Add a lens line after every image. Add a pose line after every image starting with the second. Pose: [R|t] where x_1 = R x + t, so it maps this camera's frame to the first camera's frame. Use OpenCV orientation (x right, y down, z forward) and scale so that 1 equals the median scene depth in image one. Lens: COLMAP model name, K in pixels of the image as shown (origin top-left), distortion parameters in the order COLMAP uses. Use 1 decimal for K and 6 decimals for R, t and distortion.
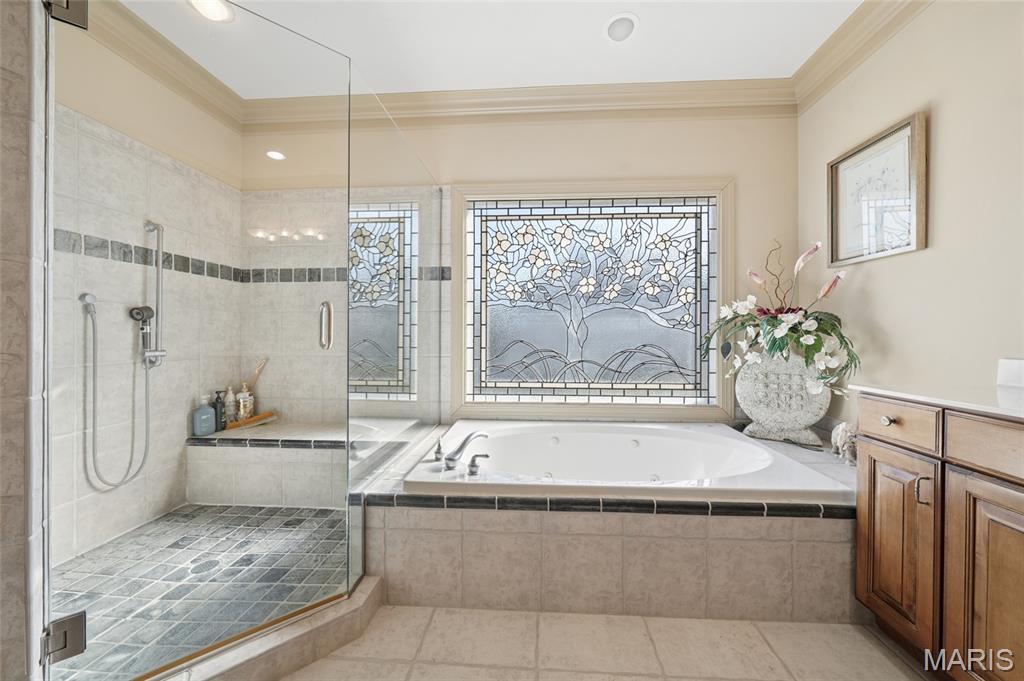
lens RADIAL K [[377.8, 0, 510.5], [0, 377.8, 337.6], [0, 0, 1]] dist [-0.005794, 0.000036]
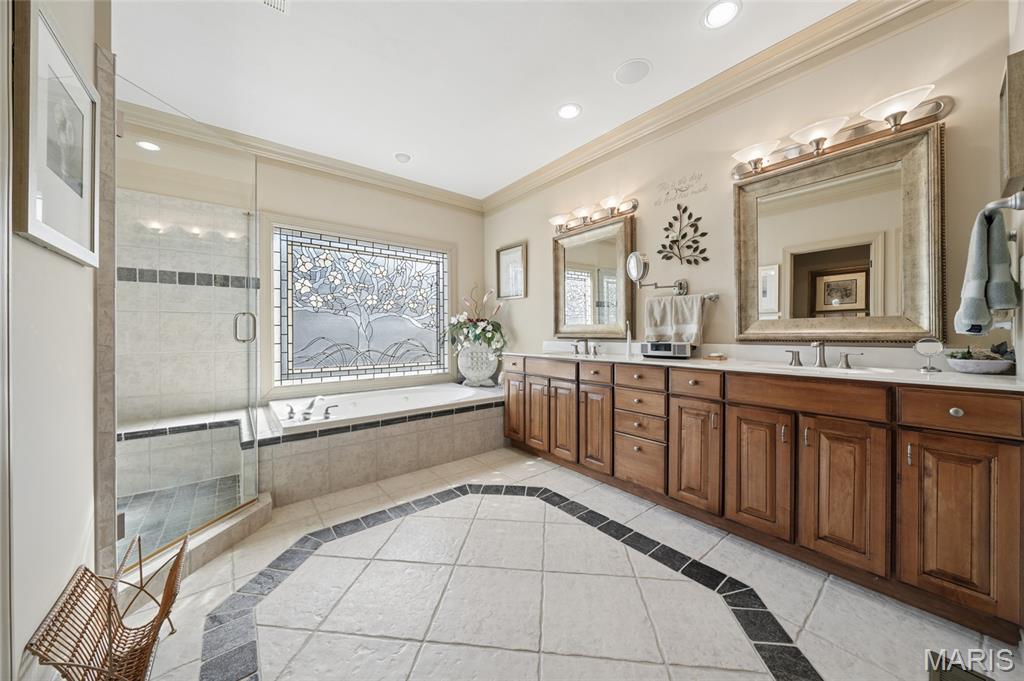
lens RADIAL K [[355.2, 0, 513.8], [0, 355.2, 333.1], [0, 0, 1]] dist [0.000433, 0.000003]
pose [[0.741903, -0.004592, 0.670492, -0.391407], [0.008902, 0.999956, -0.003001, 0.003316], [-0.670448, 0.008195, 0.741911, -0.506102]]
